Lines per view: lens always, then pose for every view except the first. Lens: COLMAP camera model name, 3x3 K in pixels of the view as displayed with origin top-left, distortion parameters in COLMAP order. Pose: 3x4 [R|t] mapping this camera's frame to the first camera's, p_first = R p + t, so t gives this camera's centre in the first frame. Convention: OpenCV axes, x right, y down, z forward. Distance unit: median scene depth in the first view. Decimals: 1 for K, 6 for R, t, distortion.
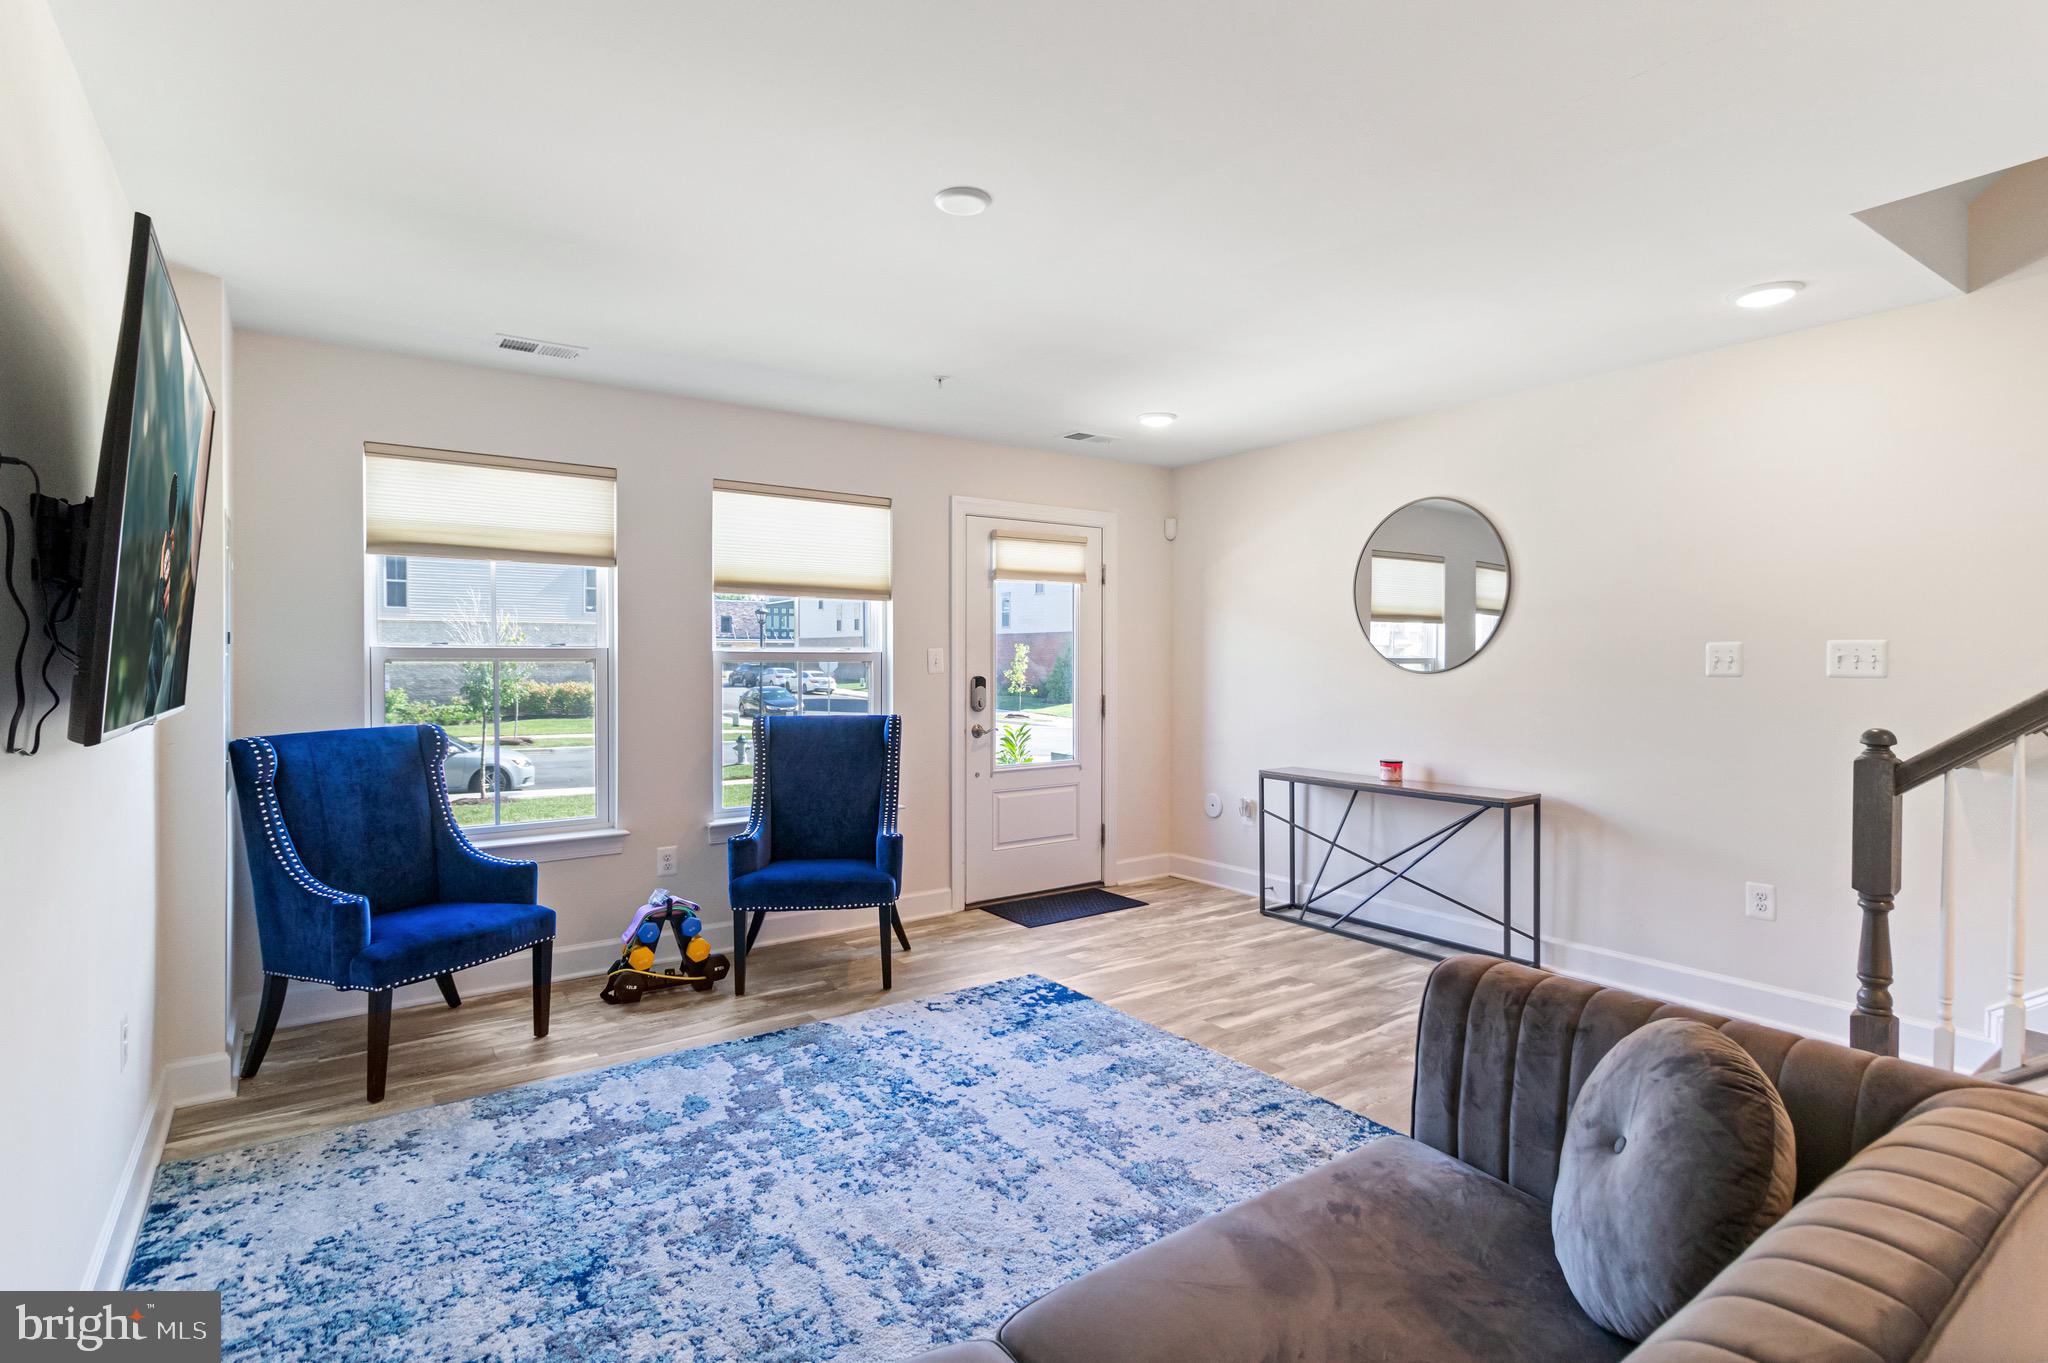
lens RADIAL K [[1009.8, 0, 1038.2], [0, 1009.8, 676.0], [0, 0, 1]] dist [-0.000442, 0.000006]
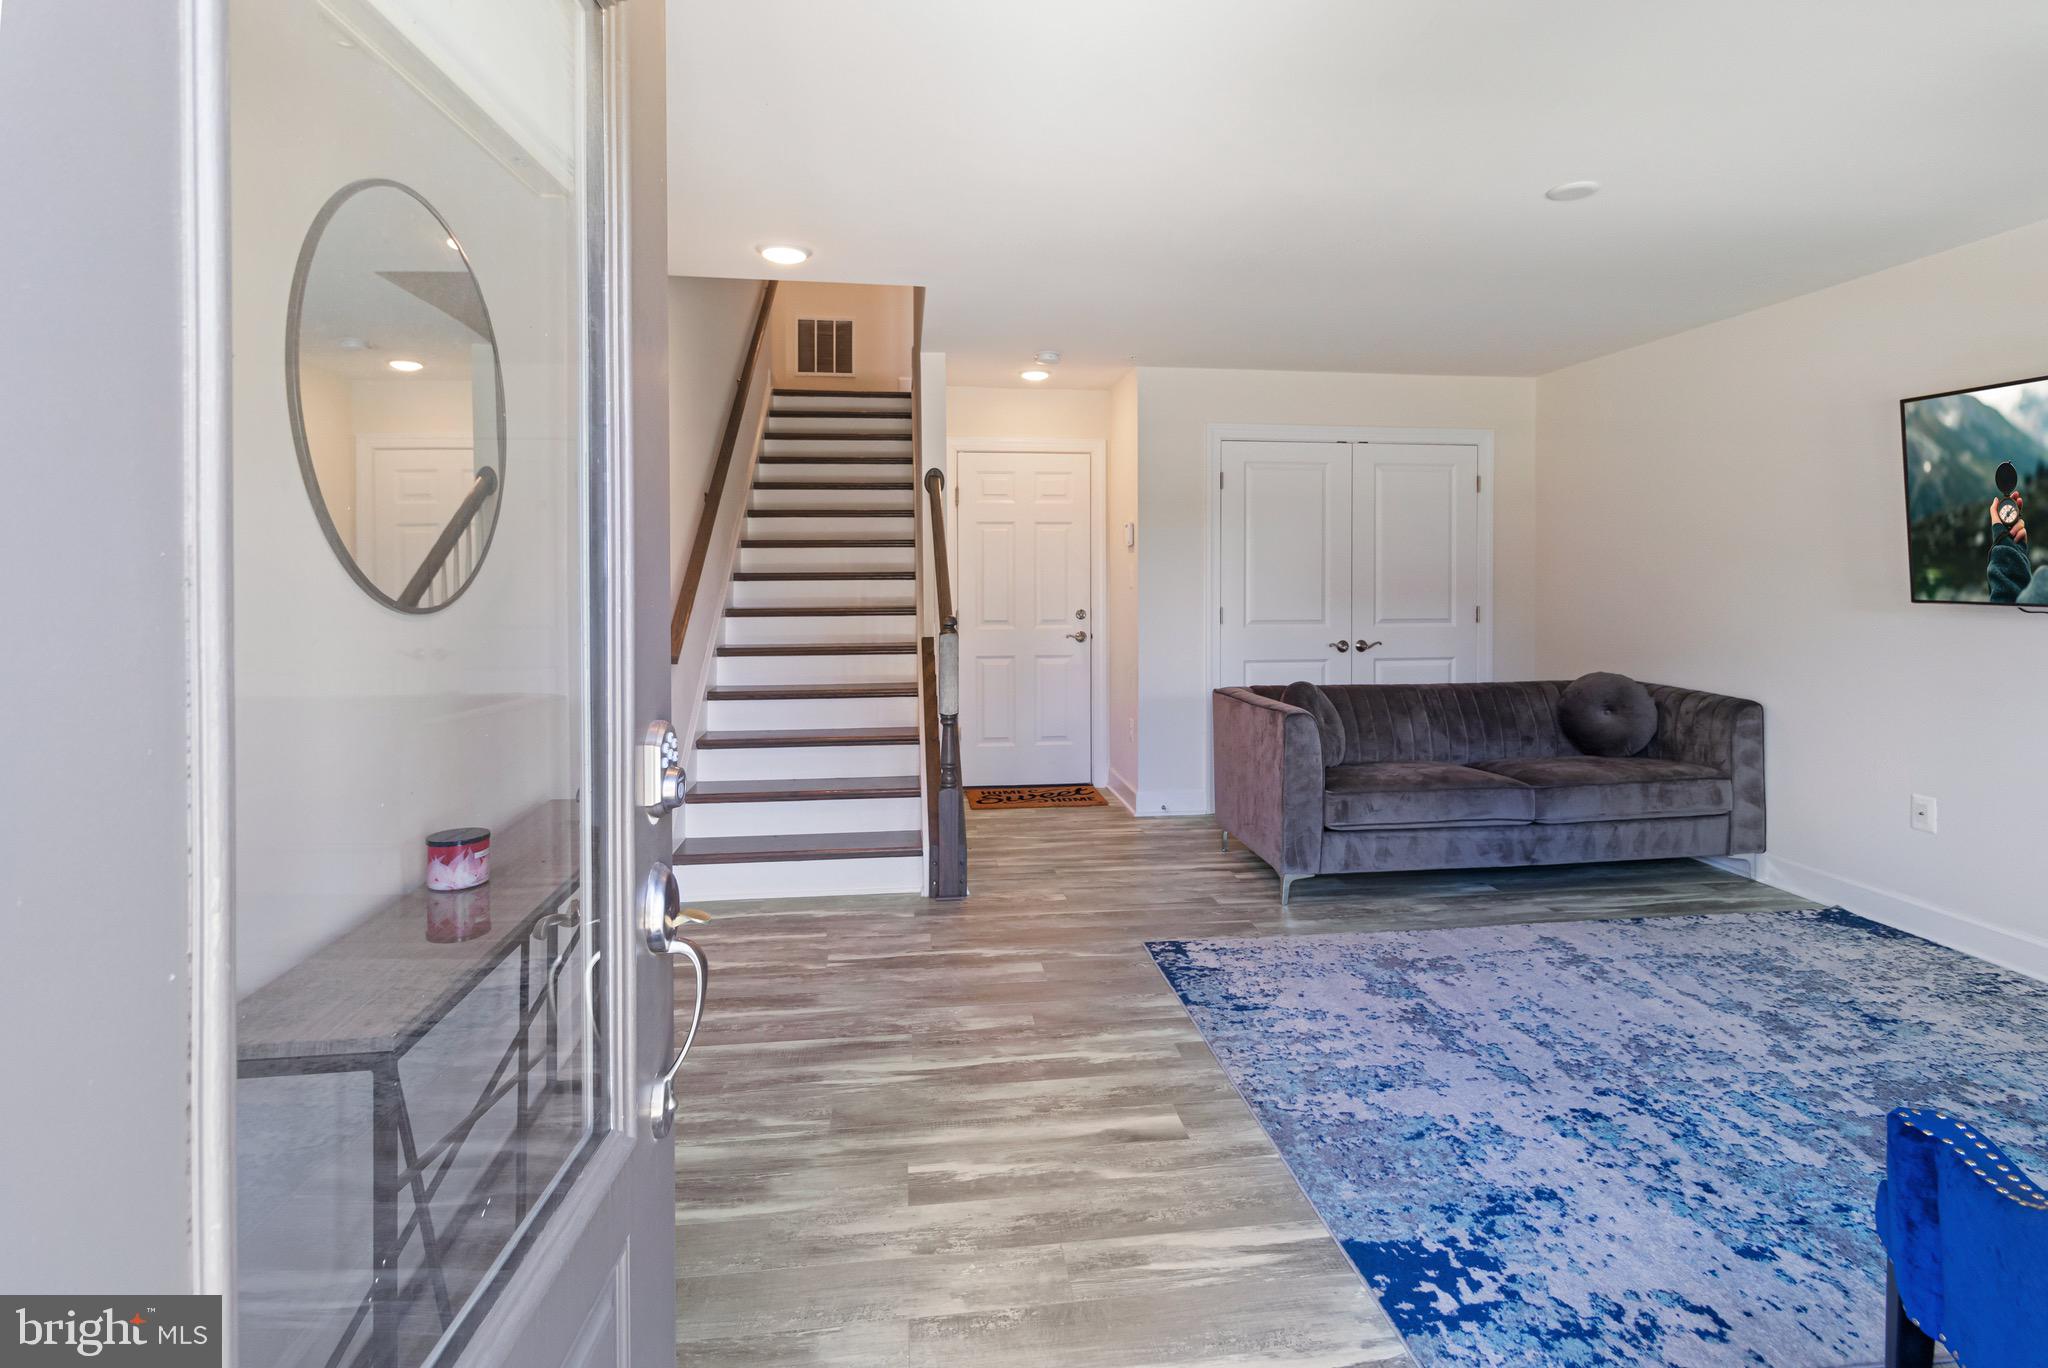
lens RADIAL K [[996.6, 0, 1031.7], [0, 996.6, 582.9], [0, 0, 1]] dist [0.003763, 0.001152]
pose [[-0.880871, -0.001342, 0.473355, -0.052791], [0.012349, 0.999591, 0.025814, -0.033491], [-0.473196, 0.028584, -0.880493, 1.741293]]
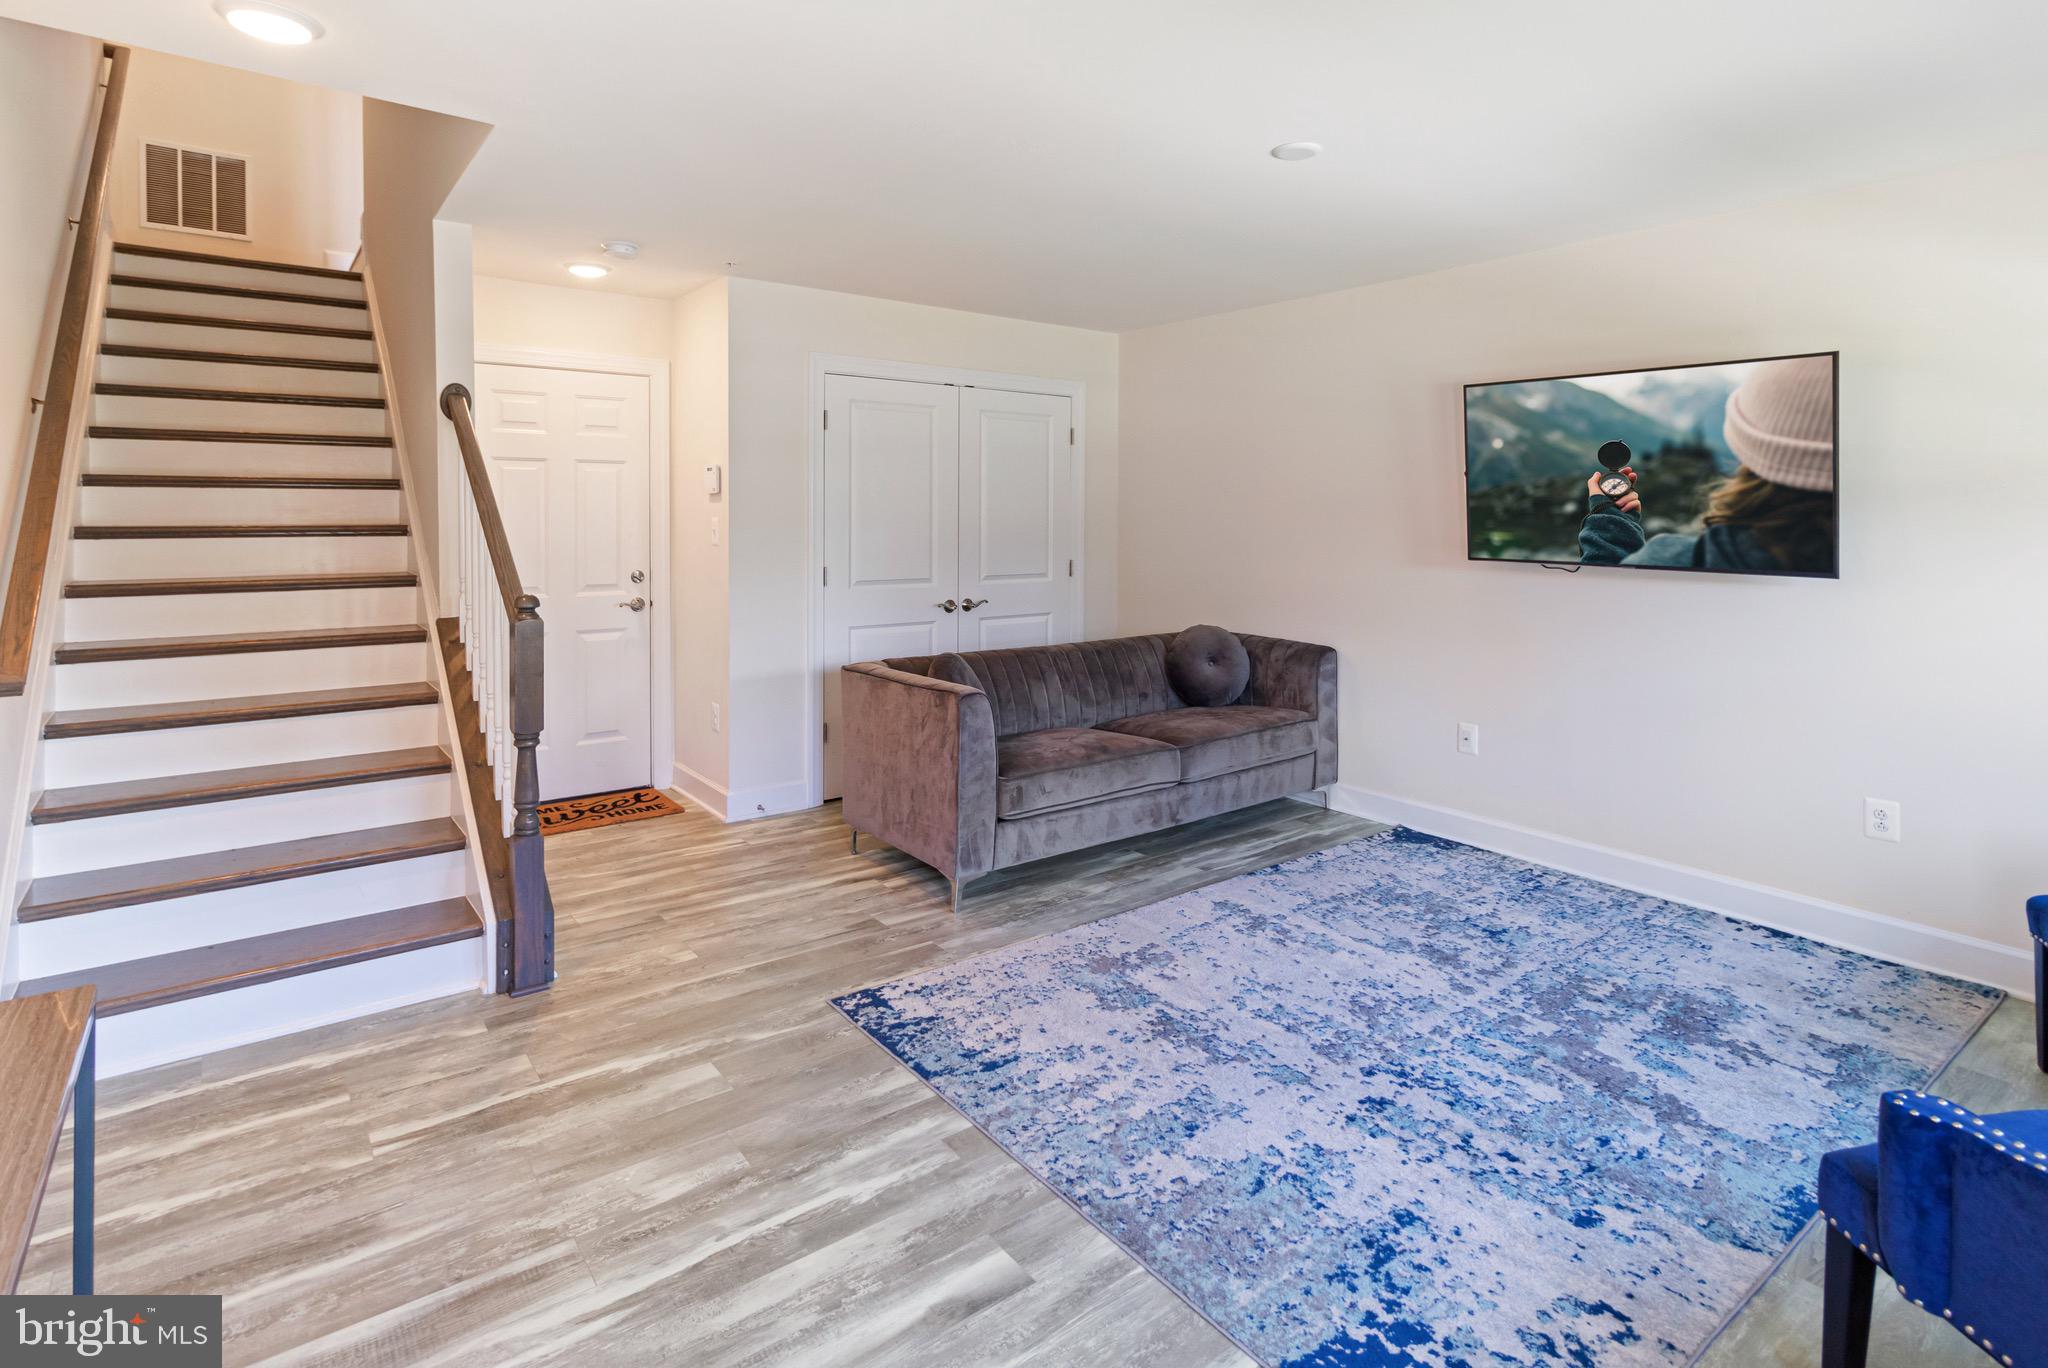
lens RADIAL K [[1043.0, 0, 1033.4], [0, 1043.0, 533.8], [0, 0, 1]] dist [0.000285, 0.001262]
pose [[-0.999574, -0.003283, -0.028986, 0.196825], [-0.004423, 0.999215, 0.039356, -0.053618], [0.028834, 0.039468, -0.998805, 1.636503]]
